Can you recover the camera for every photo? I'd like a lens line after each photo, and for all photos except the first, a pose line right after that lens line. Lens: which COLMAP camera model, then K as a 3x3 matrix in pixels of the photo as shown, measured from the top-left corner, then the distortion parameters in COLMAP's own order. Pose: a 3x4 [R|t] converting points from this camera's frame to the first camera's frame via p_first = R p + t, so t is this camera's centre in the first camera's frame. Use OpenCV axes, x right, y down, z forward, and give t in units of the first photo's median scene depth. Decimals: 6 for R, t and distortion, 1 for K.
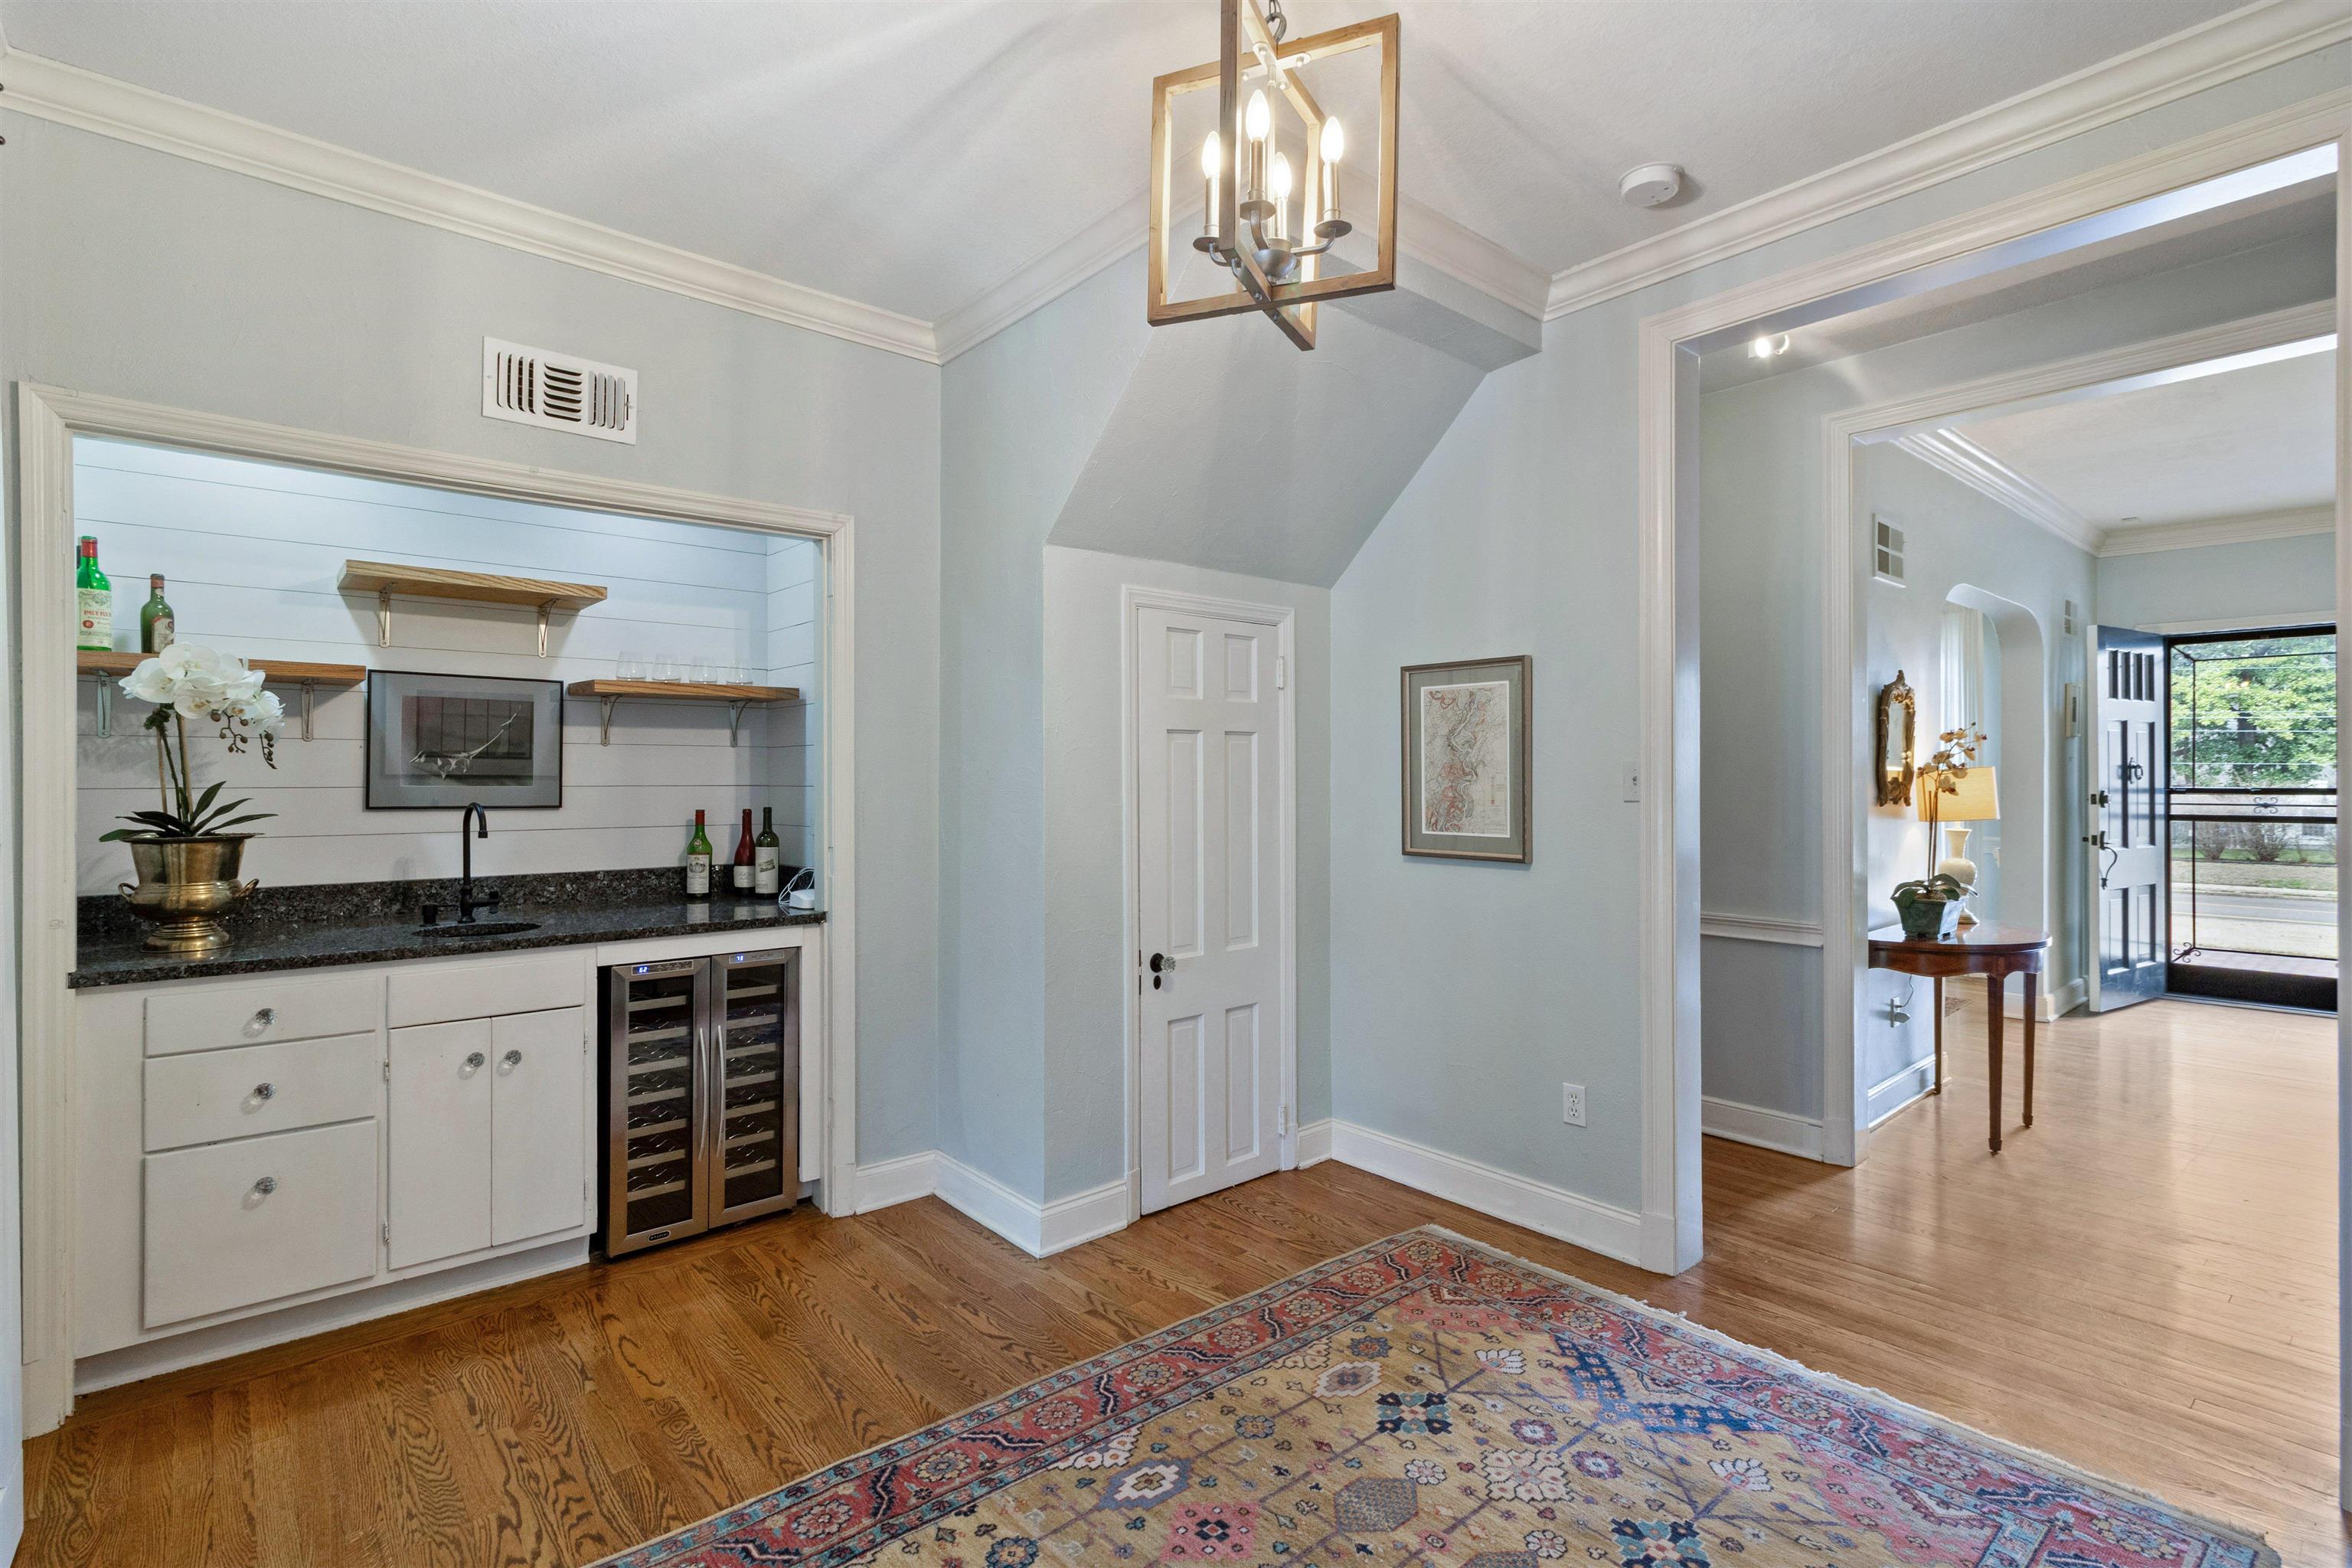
lens RADIAL K [[1101.6, 0, 1163.2], [0, 1101.6, 774.4], [0, 0, 1]] dist [0.001754, -0.000517]
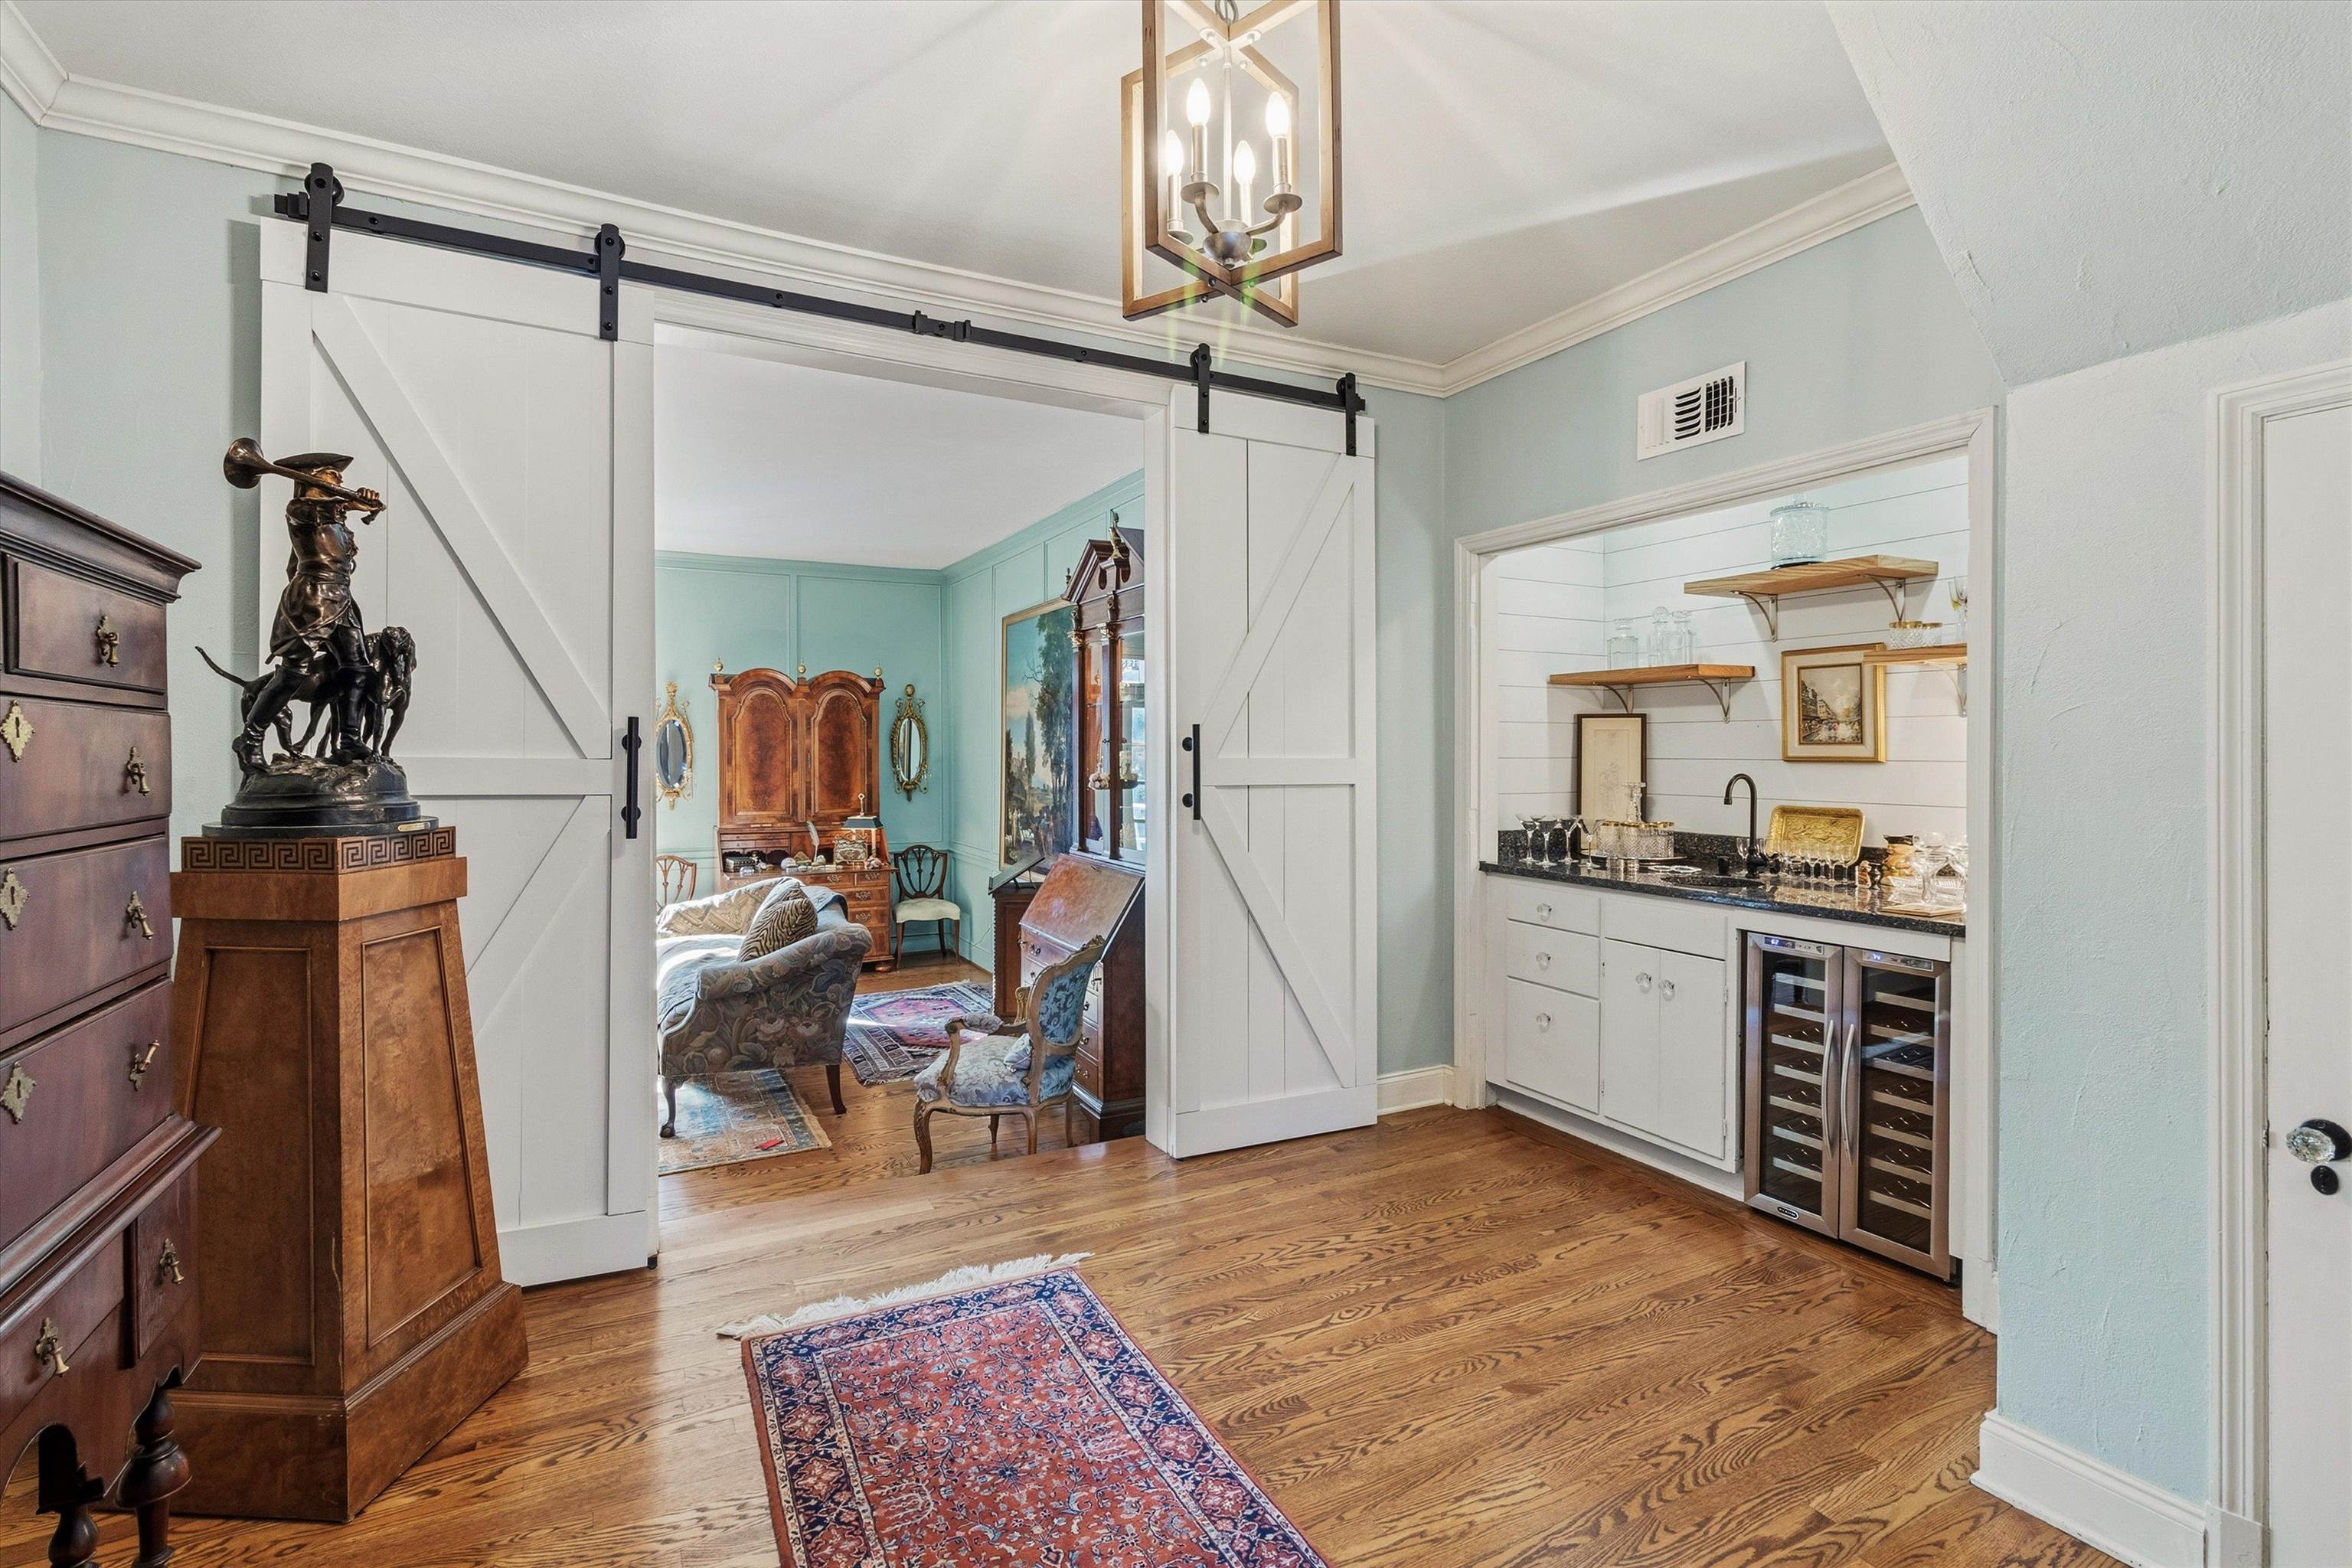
lens RADIAL K [[1101.6, 0, 1171.0], [0, 1101.6, 768.7], [0, 0, 1]] dist [0.001754, -0.000517]
pose [[-0.224669, 0.017939, -0.974270, 0.675231], [0.003374, 0.999839, 0.017632, -0.002020], [0.974429, 0.000674, -0.224693, 0.725465]]
